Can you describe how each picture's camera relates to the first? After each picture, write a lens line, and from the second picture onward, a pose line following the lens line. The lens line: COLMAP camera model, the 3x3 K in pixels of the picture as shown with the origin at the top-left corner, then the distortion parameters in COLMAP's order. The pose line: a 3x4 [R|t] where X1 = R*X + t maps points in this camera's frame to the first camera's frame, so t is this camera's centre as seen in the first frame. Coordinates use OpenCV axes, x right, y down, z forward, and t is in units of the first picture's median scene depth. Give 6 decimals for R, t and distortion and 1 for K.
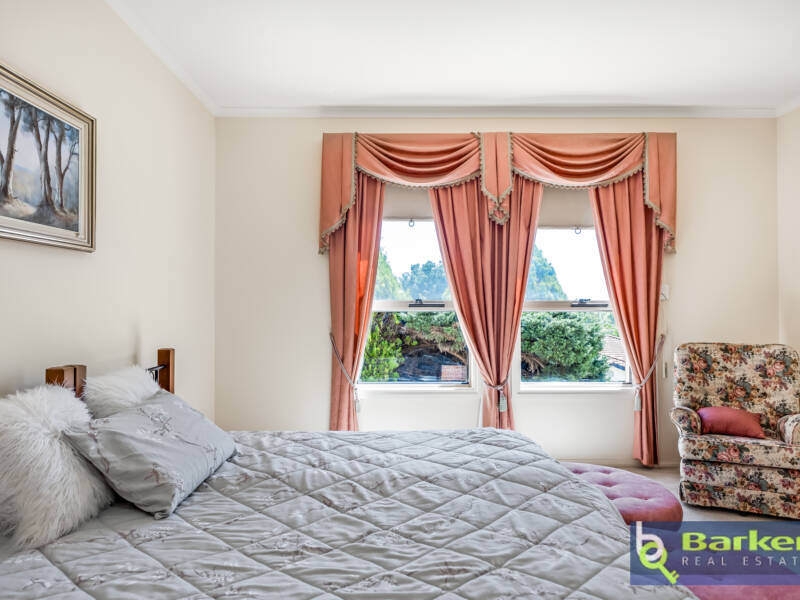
lens RADIAL K [[547.4, 0, 400.7], [0, 547.4, 305.2], [0, 0, 1]] dist [0.011816, -0.008062]
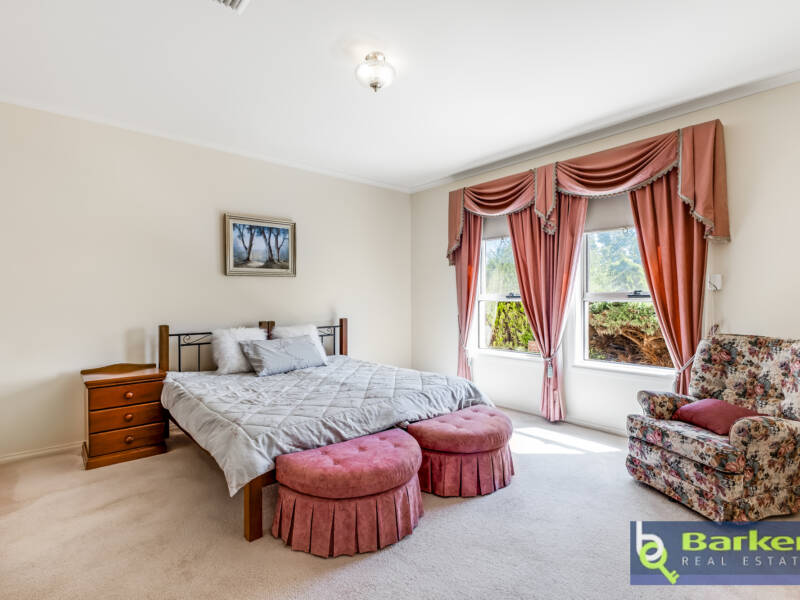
lens RADIAL K [[401.4, 0, 399.8], [0, 401.4, 299.4], [0, 0, 1]] dist [-0.000933, 0.000964]
pose [[0.657769, -0.002198, -0.753216, 0.737402], [0.006768, 0.999973, 0.002992, 0.001814], [0.753189, -0.007066, 0.657766, 0.110421]]
